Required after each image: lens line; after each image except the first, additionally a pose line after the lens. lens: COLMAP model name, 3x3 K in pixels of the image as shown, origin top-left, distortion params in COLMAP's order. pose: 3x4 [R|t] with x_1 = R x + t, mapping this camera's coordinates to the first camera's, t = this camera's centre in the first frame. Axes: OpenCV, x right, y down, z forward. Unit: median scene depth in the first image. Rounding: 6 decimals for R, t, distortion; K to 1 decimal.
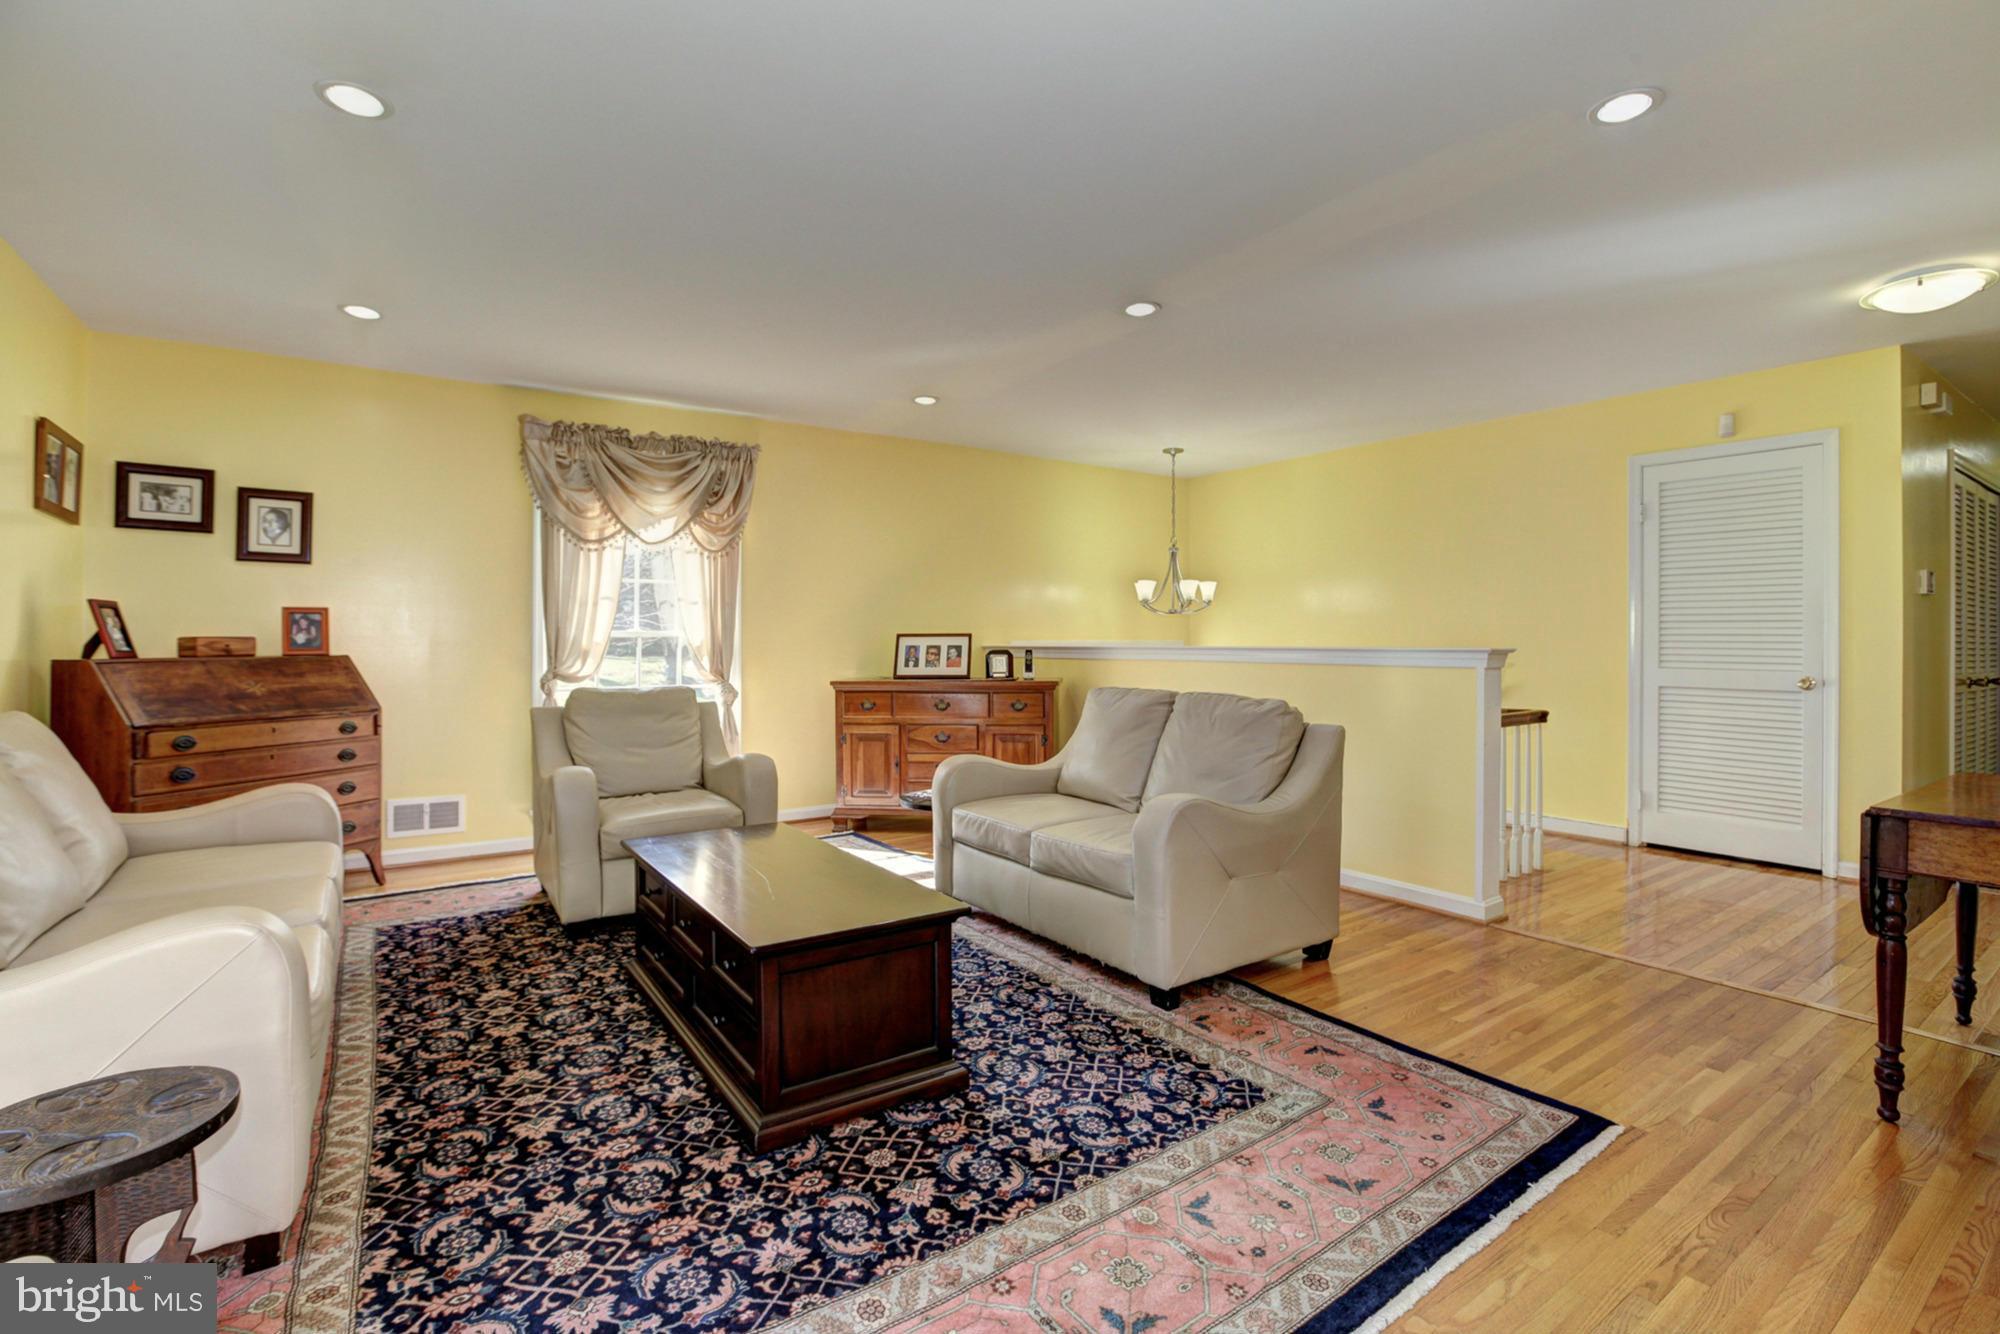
lens RADIAL K [[907.5, 0, 1031.8], [0, 907.5, 661.9], [0, 0, 1]] dist [-0.066853, 0.022317]
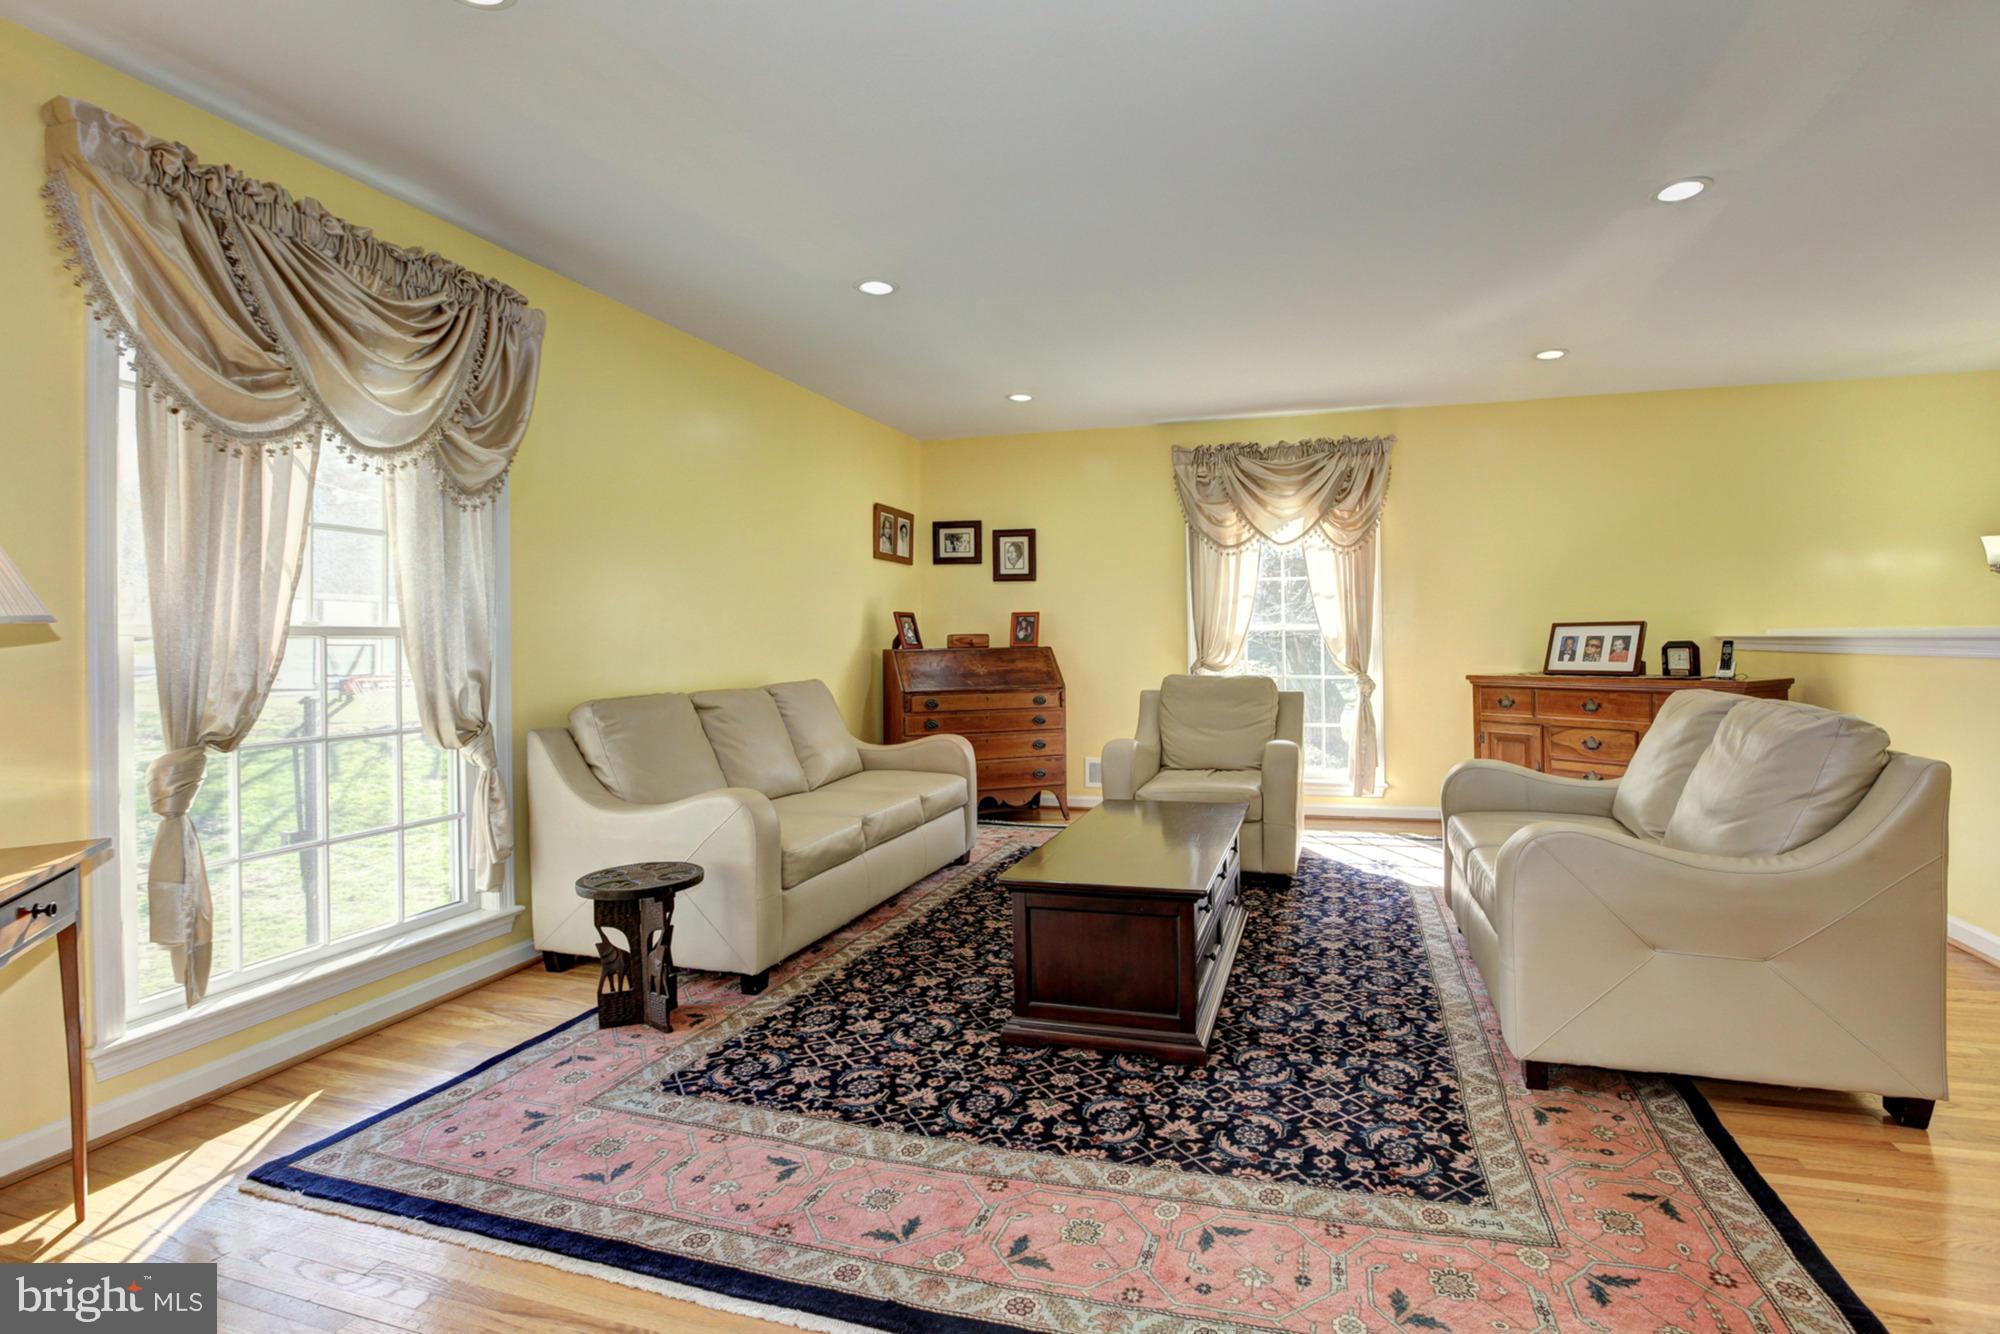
lens RADIAL K [[907.5, 0, 1031.8], [0, 907.5, 661.9], [0, 0, 1]] dist [-0.066853, 0.022317]
pose [[0.635203, 0.013302, -0.772230, 0.338761], [-0.005918, 0.999906, 0.012357, -0.001890], [0.772322, -0.003279, 0.635223, 0.107610]]
